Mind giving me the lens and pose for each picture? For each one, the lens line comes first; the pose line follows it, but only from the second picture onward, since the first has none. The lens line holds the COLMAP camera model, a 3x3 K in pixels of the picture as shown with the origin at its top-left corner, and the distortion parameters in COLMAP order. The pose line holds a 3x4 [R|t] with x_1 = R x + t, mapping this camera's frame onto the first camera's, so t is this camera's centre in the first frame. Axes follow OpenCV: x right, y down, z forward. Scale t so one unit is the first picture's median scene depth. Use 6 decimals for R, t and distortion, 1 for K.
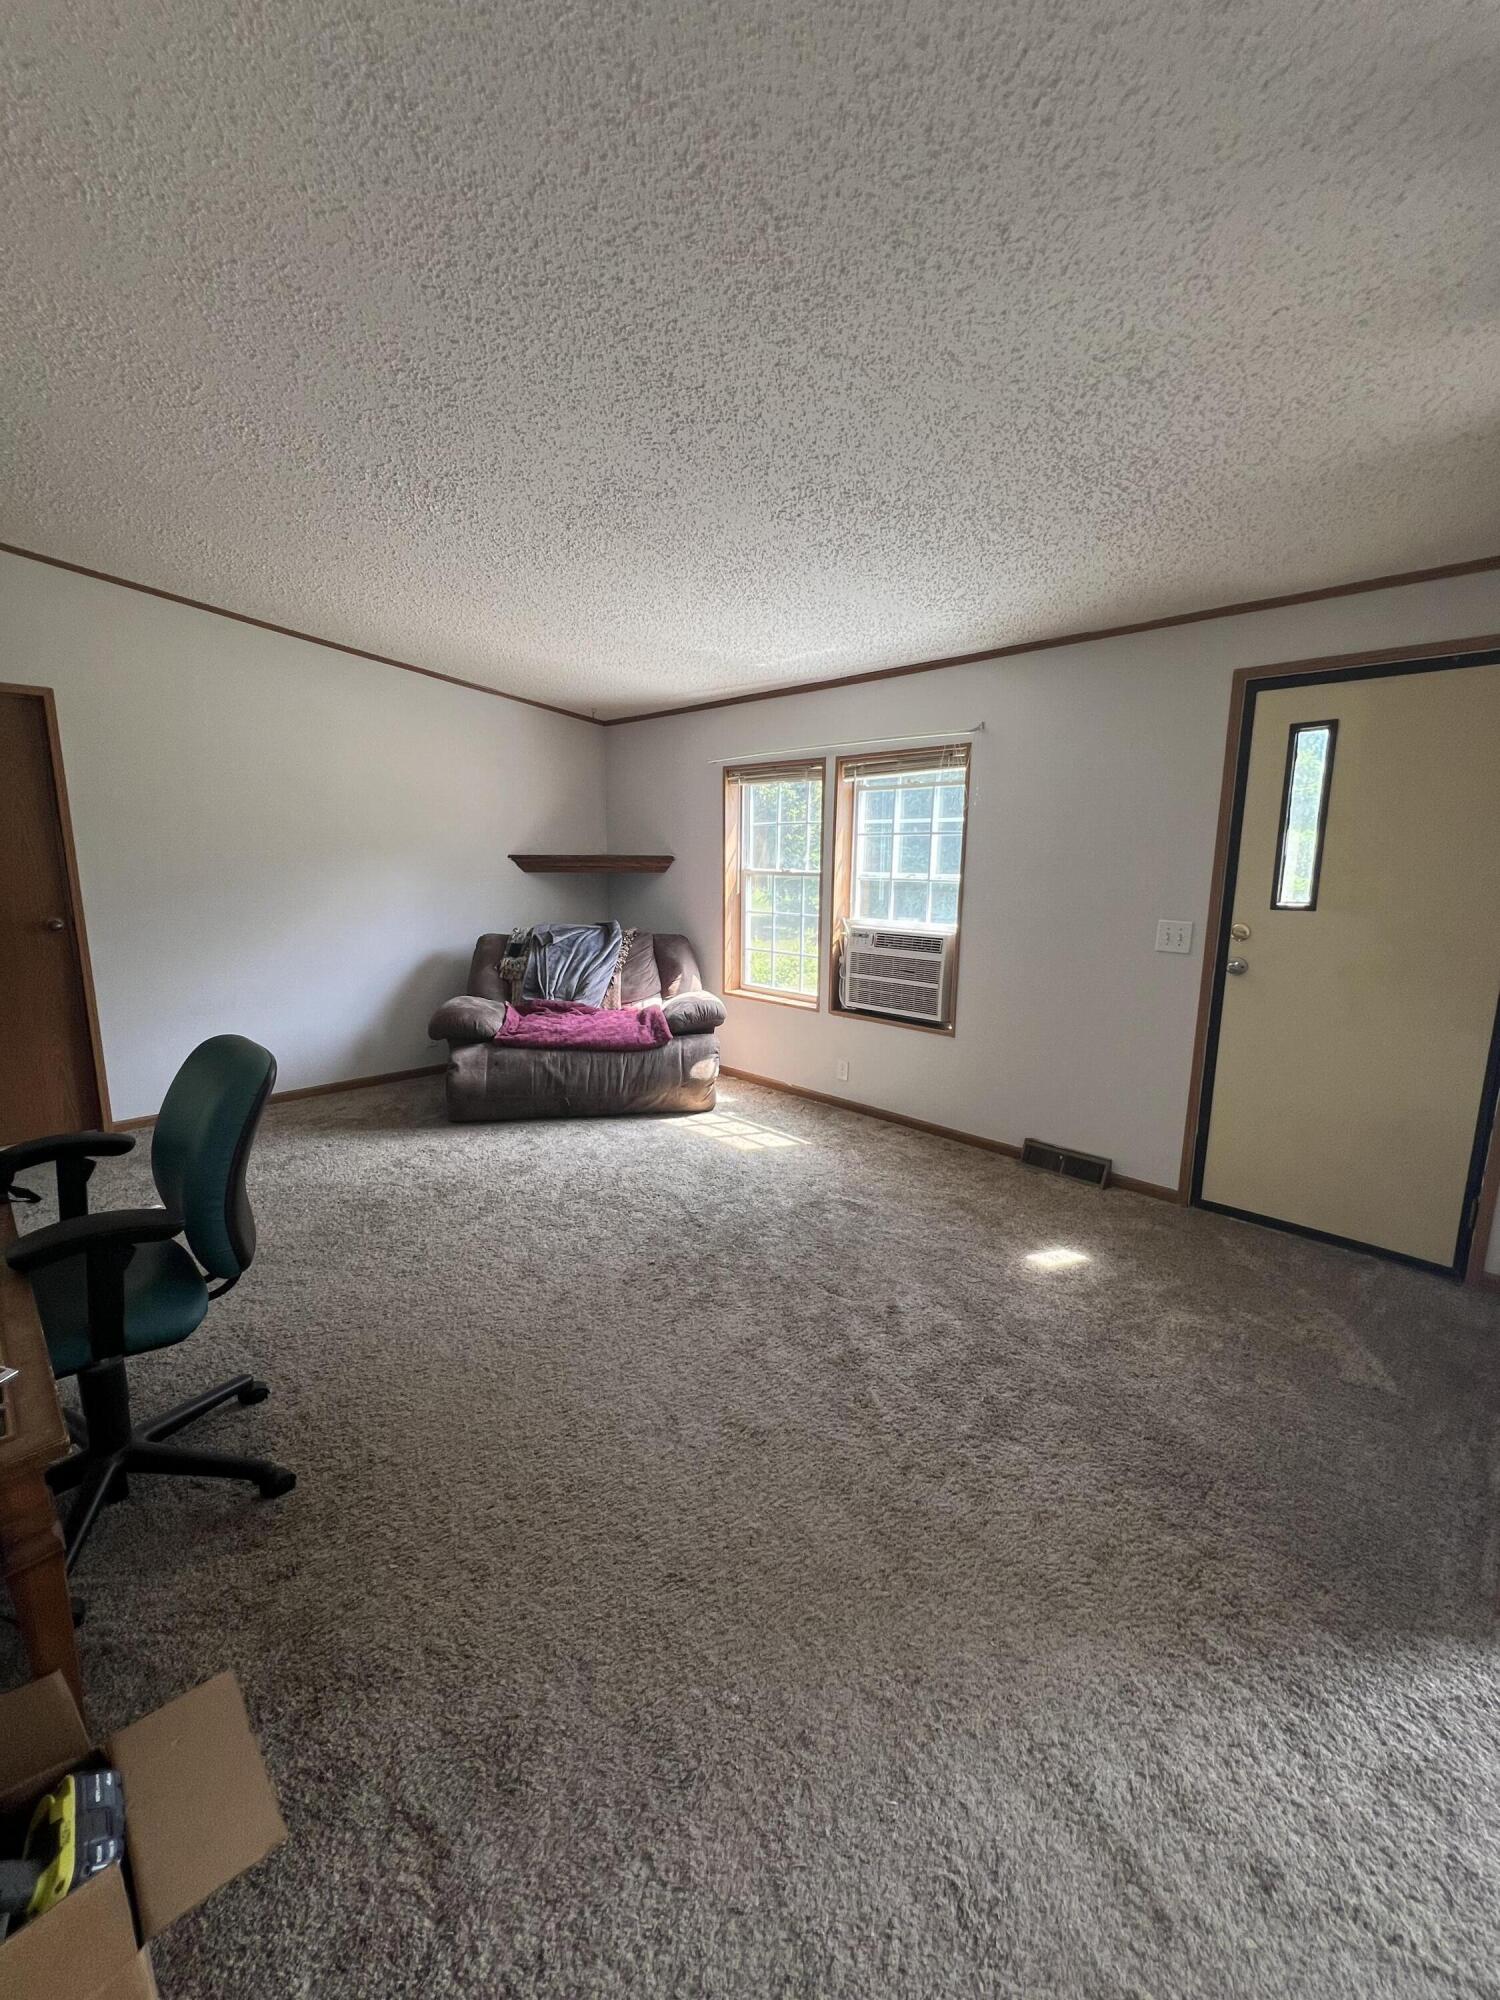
lens RADIAL K [[803.1, 0, 760.8], [0, 803.1, 993.0], [0, 0, 1]] dist [-0.000377, 0.000754]
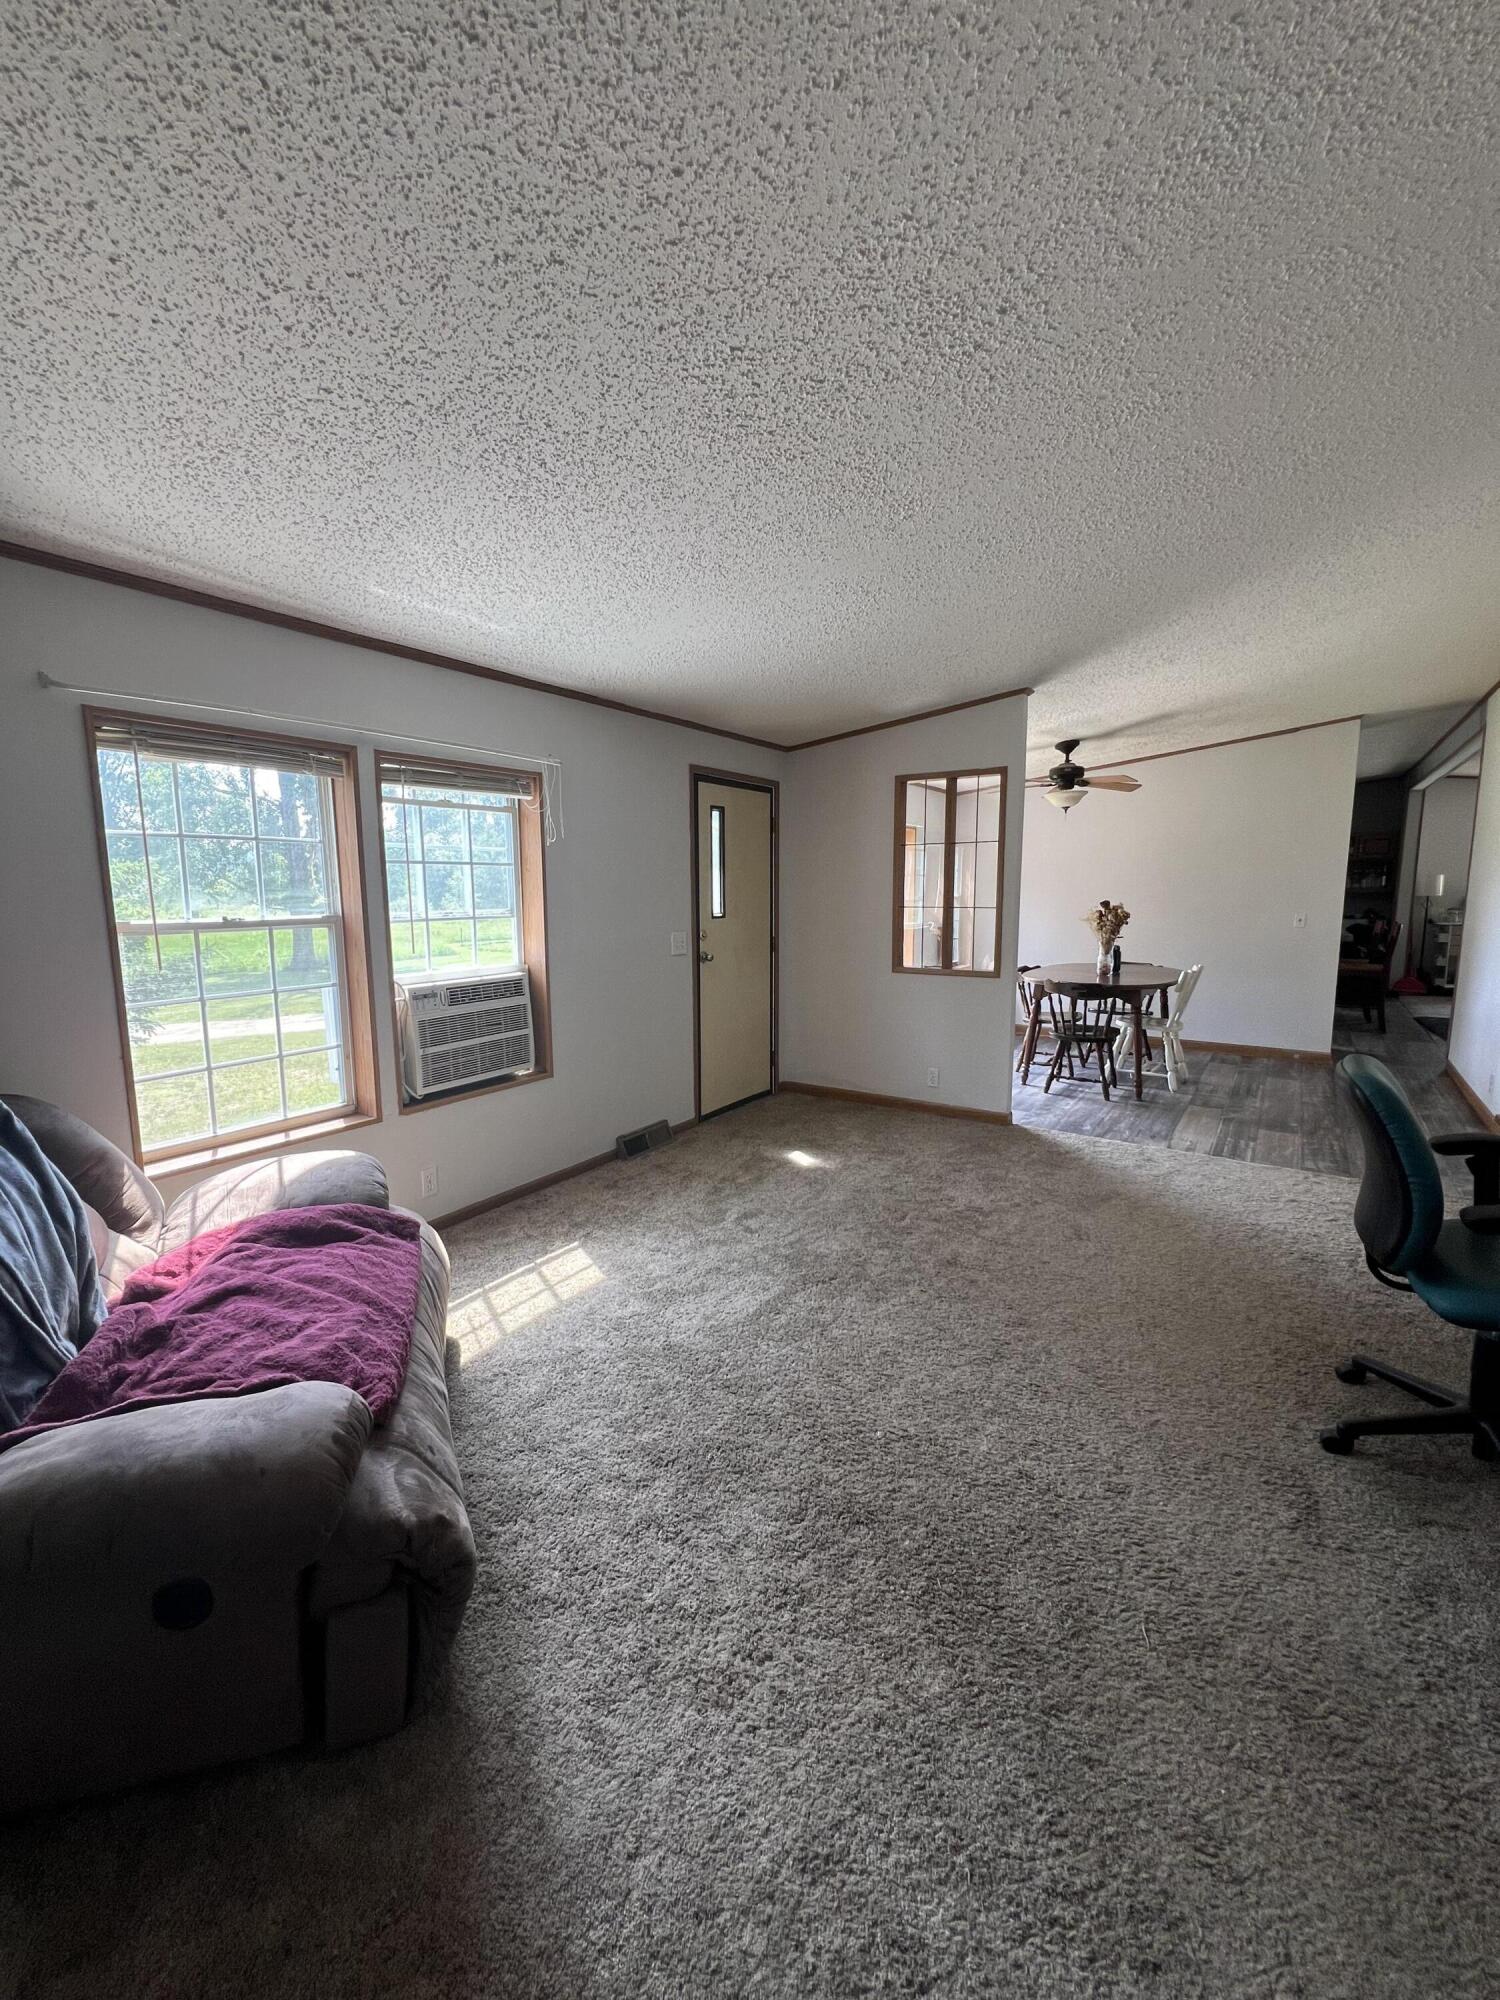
lens RADIAL K [[803.1, 0, 738.1], [0, 803.1, 991.7], [0, 0, 1]] dist [-0.000377, 0.000754]
pose [[-0.169452, -0.139669, 0.975591, -0.657544], [0.172280, 0.970467, 0.168859, -0.152917], [-0.970364, 0.196688, -0.140385, 0.824999]]
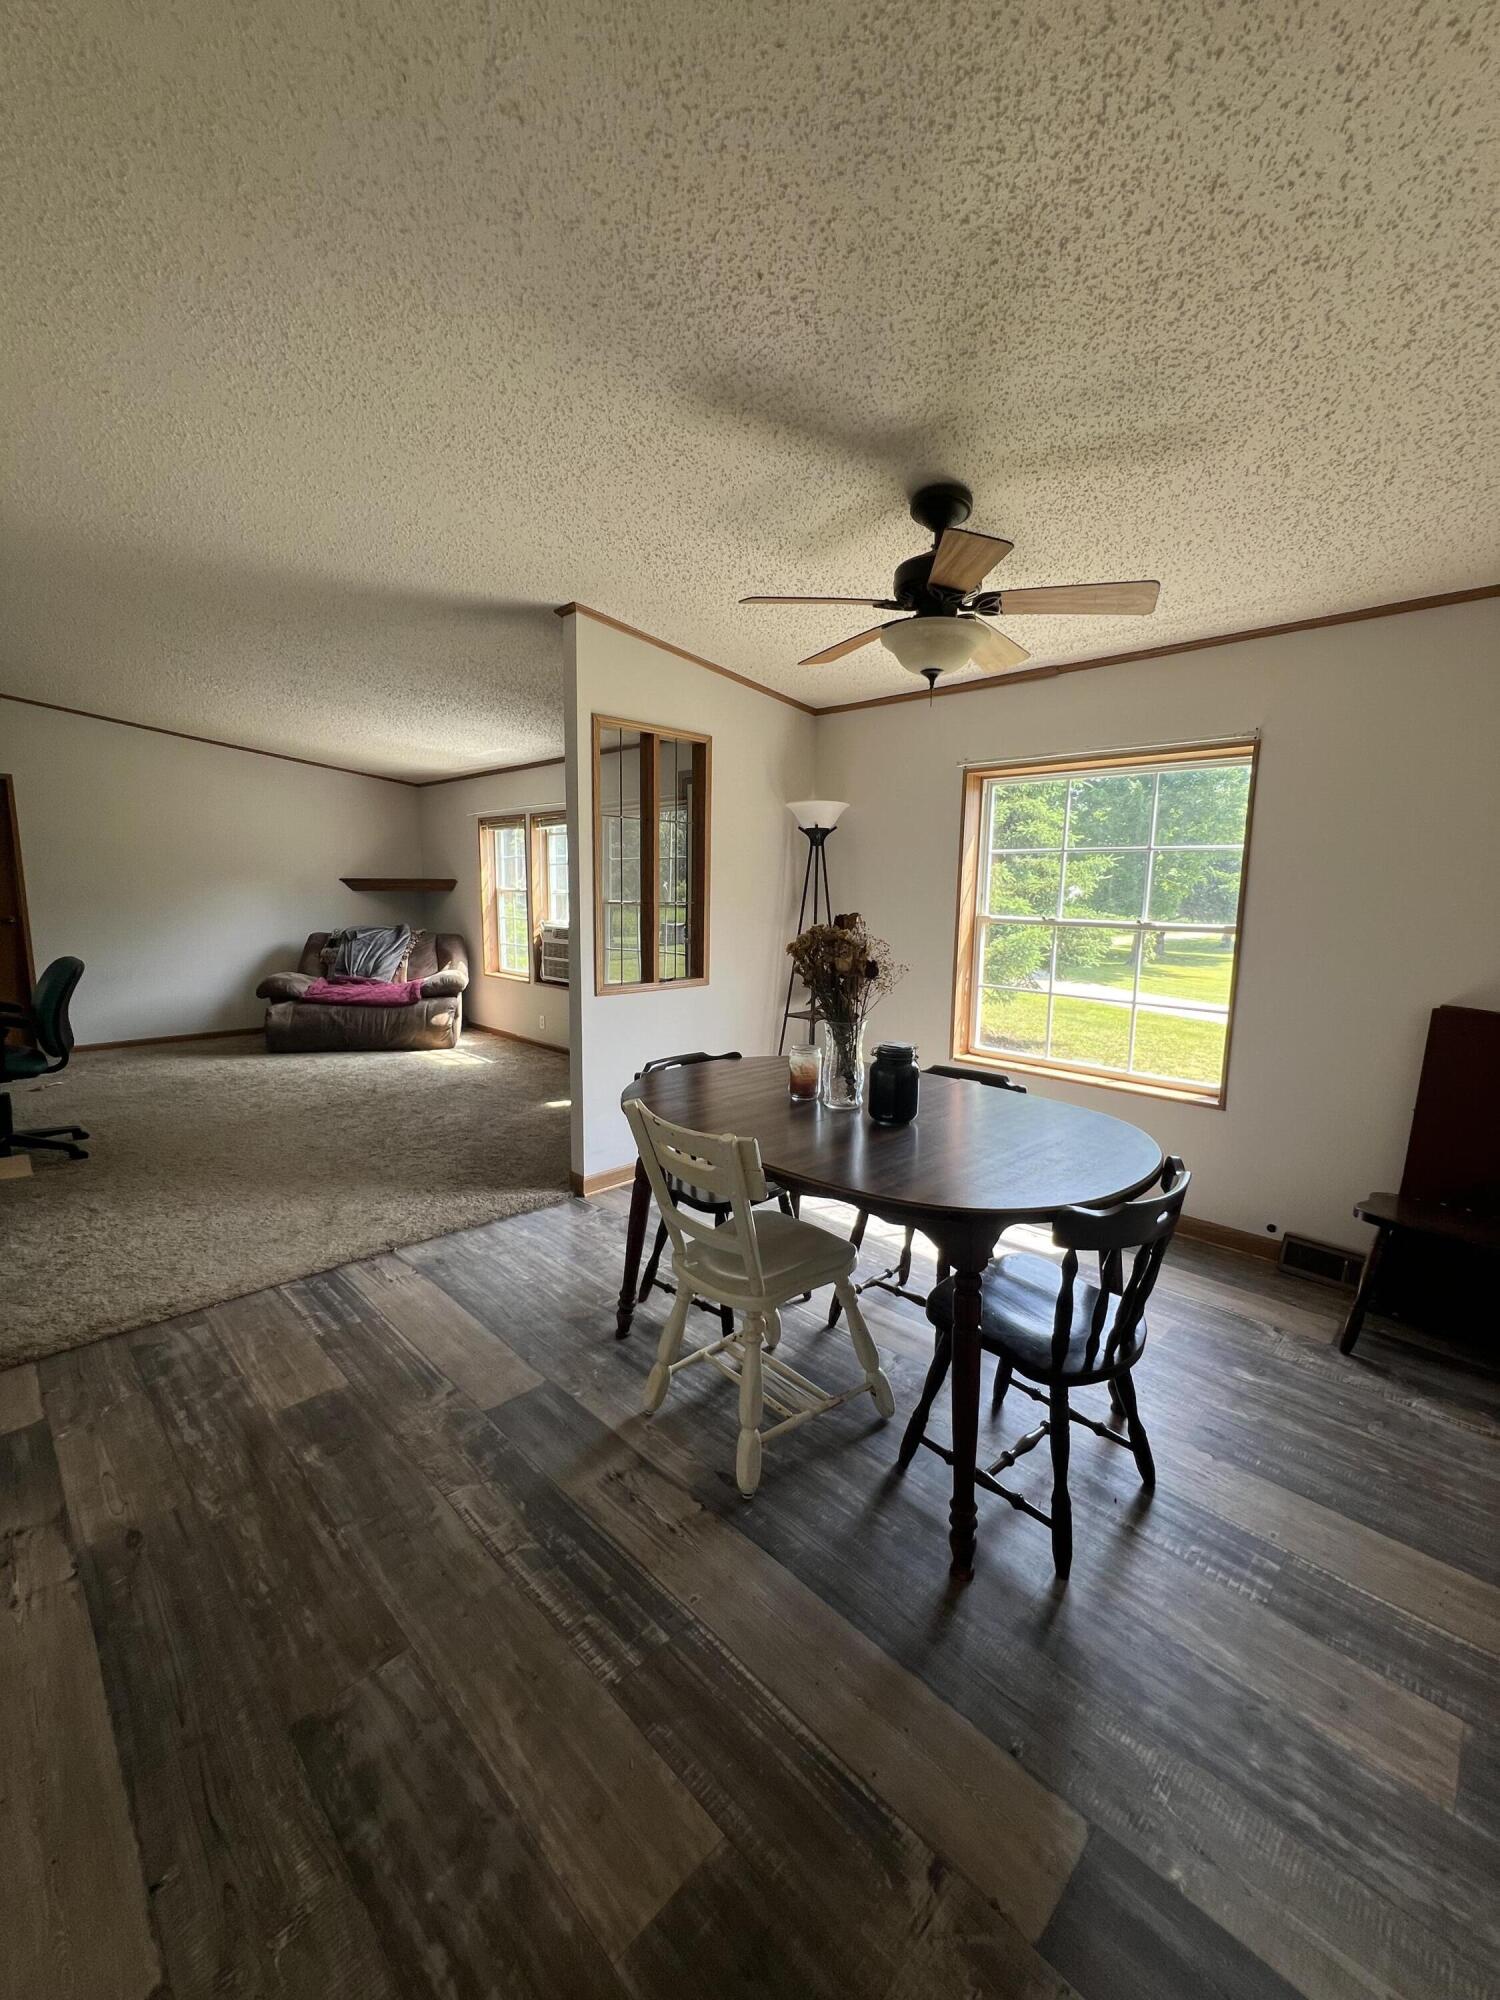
lens RADIAL K [[803.1, 0, 756.6], [0, 803.1, 990.2], [0, 0, 1]] dist [-0.000377, 0.000754]
pose [[0.999998, 0.000774, -0.001650, 0.522233], [-0.000832, 0.999377, -0.035282, 0.092699], [0.001621, 0.035283, 0.999376, -0.506552]]
